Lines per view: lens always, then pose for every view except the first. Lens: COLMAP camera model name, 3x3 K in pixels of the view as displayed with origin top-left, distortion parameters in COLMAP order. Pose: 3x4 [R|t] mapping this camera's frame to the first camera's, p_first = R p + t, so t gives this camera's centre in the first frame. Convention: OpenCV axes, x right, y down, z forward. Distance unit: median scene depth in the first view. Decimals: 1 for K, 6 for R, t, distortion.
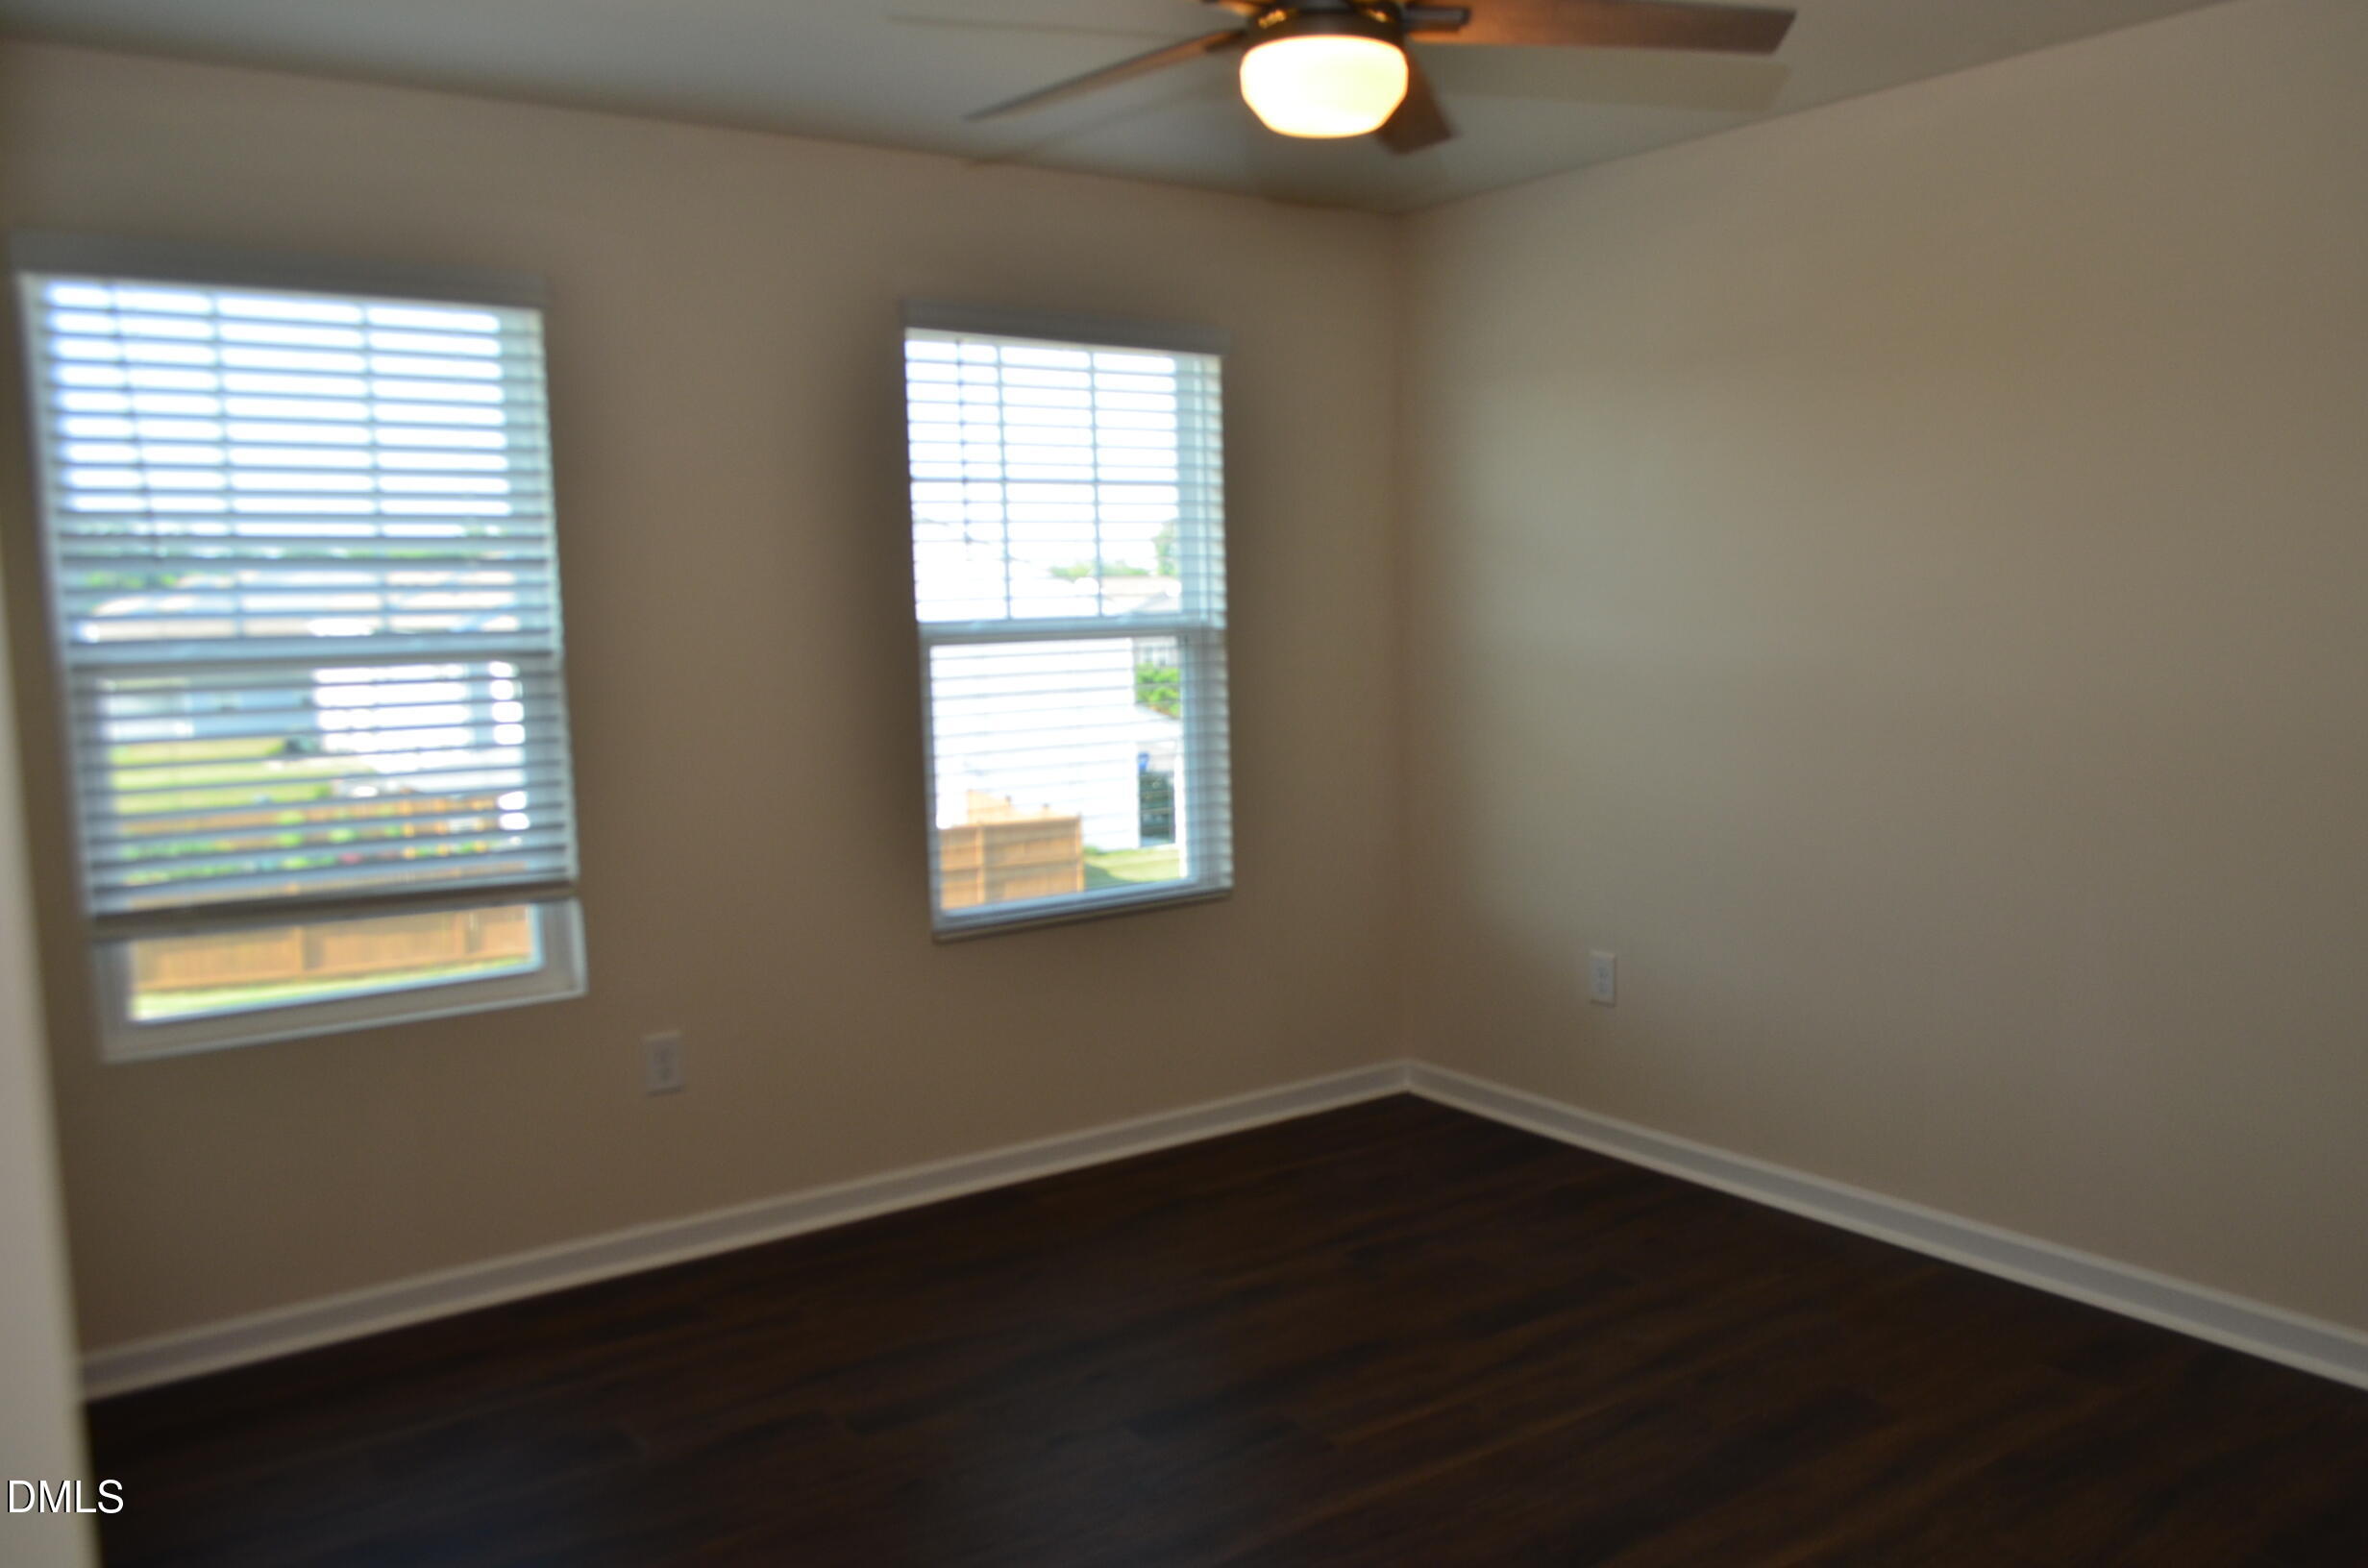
lens RADIAL K [[1865.2, 0, 1184.0], [0, 1865.2, 784.0], [0, 0, 1]] dist [0.000606, 0.002553]
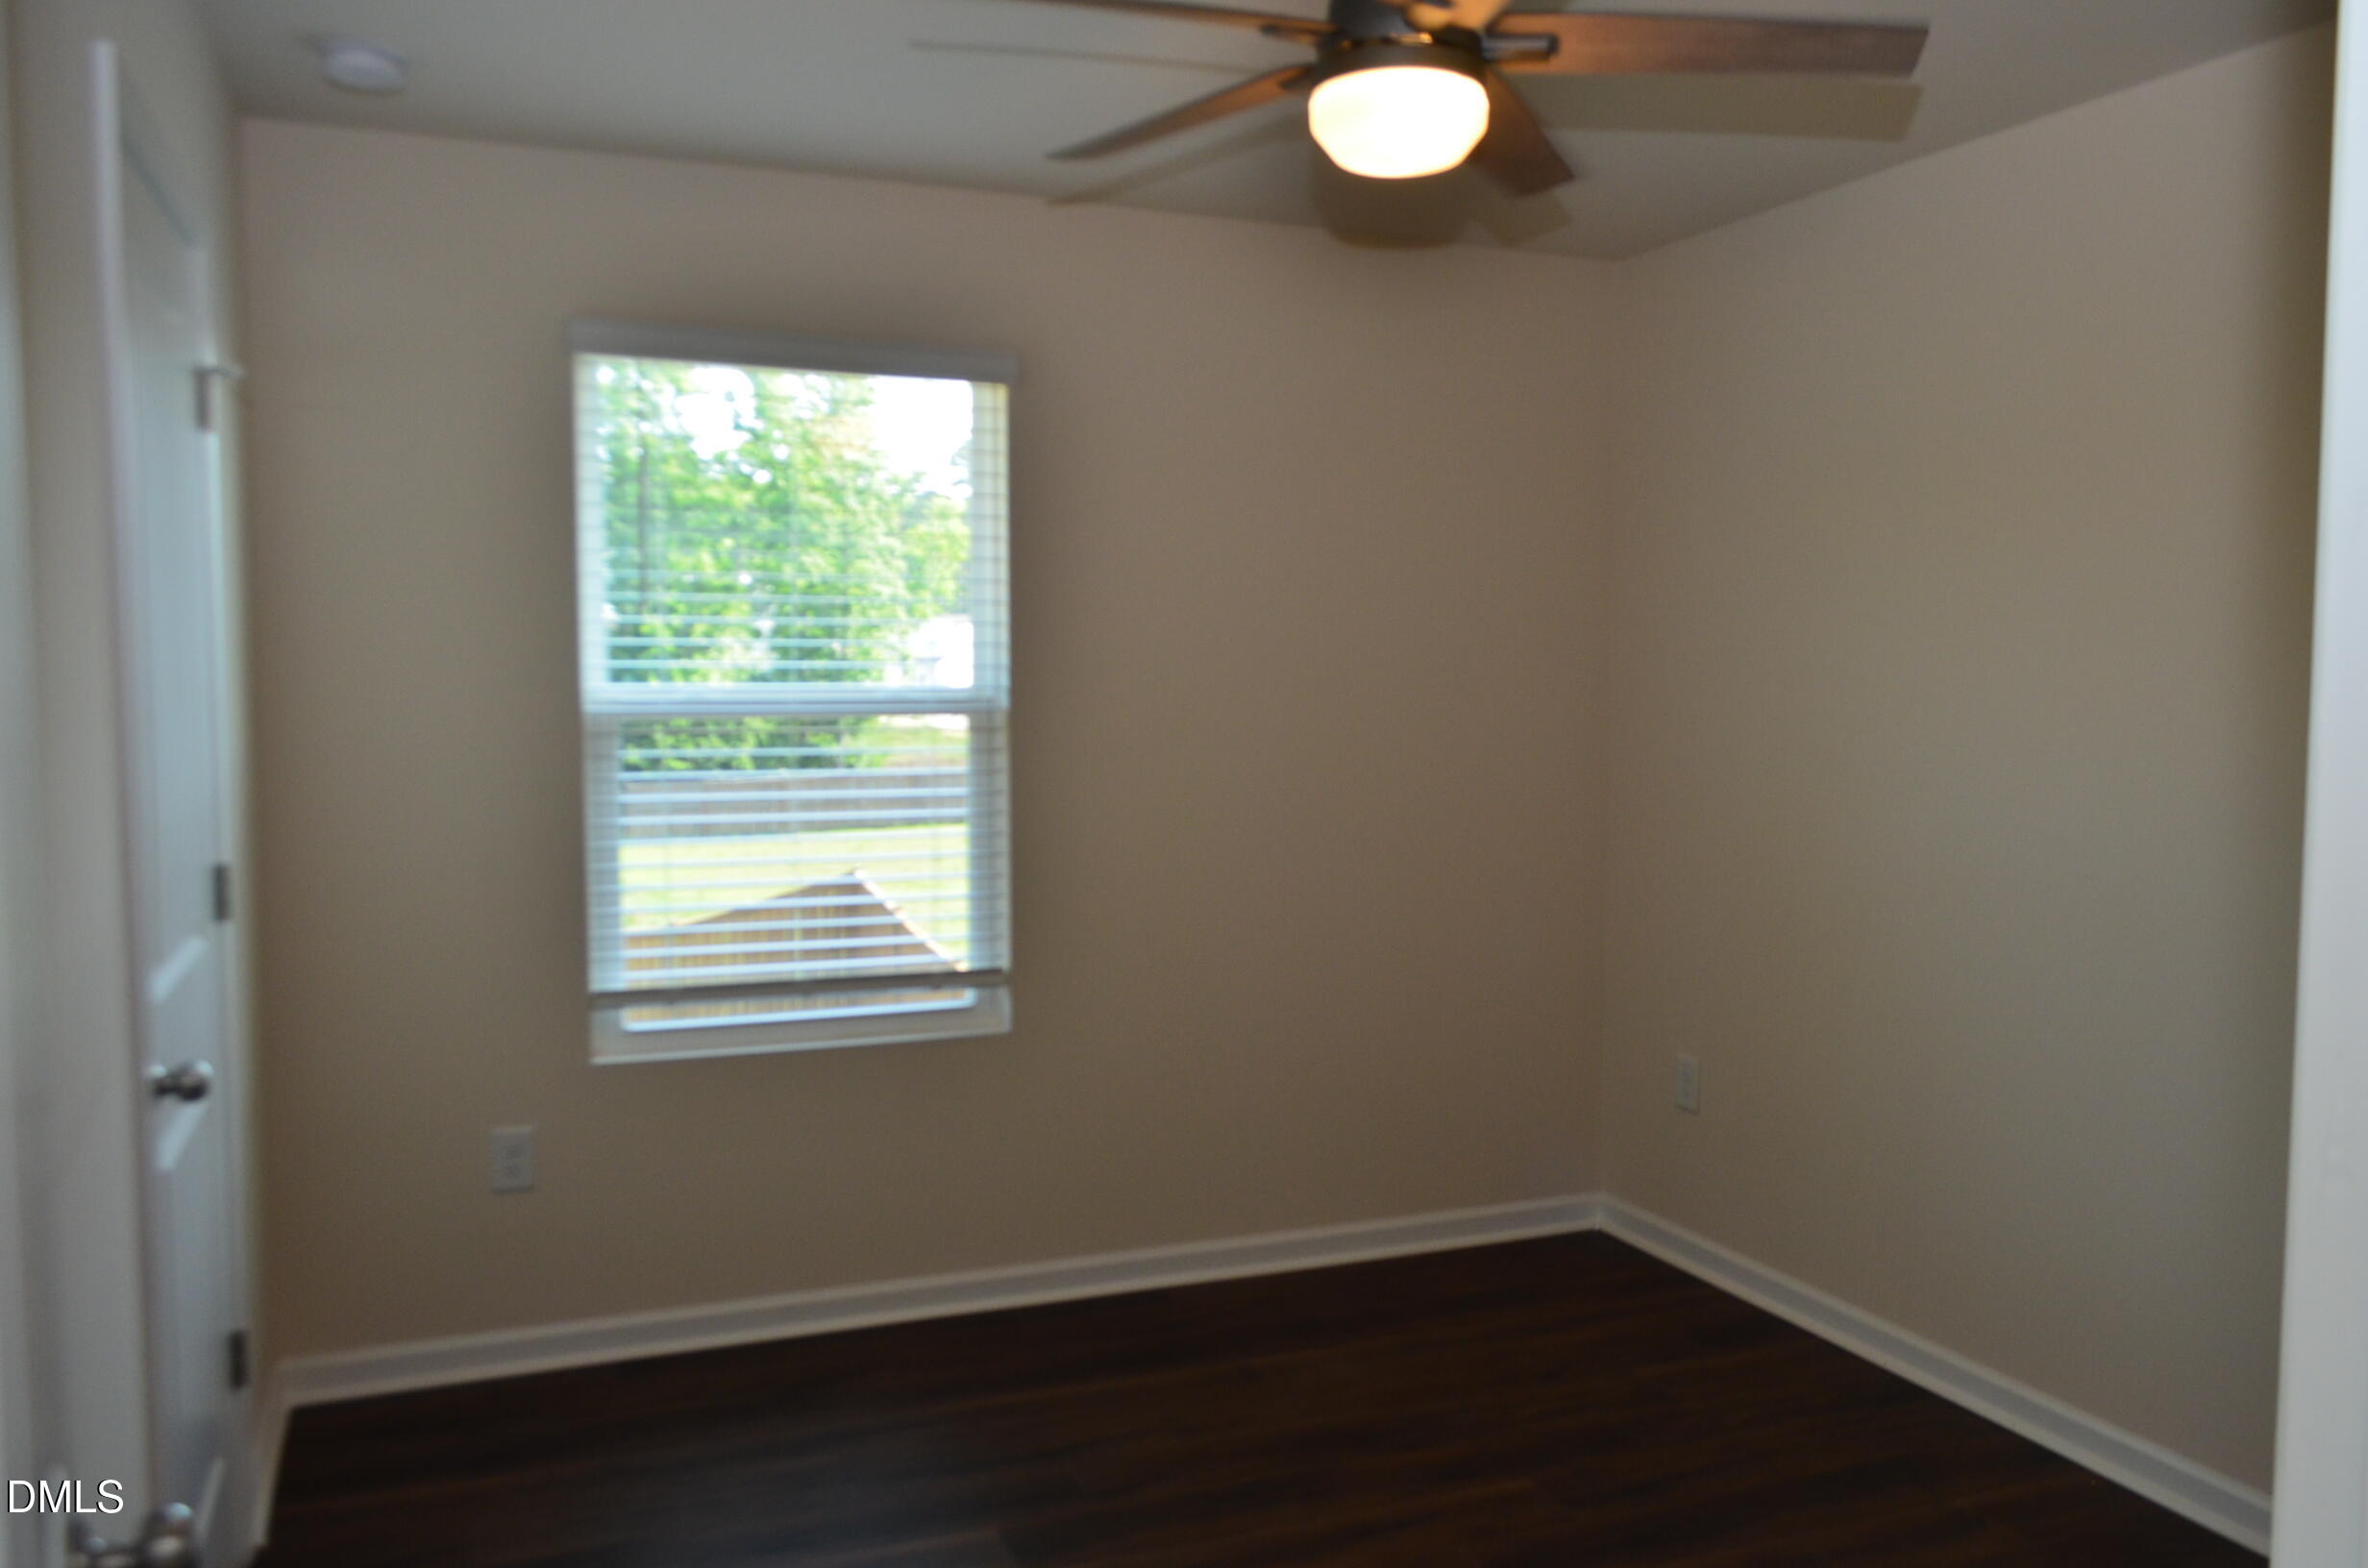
lens RADIAL K [[1845.0, 0, 1184.0], [0, 1845.0, 784.0], [0, 0, 1]] dist [-0.089360, -0.001784]
pose [[0.977812, 0.038745, -0.205868, 0.225784], [-0.047796, 0.998089, -0.039175, -0.017455], [0.203957, 0.048146, 0.977795, 0.175329]]
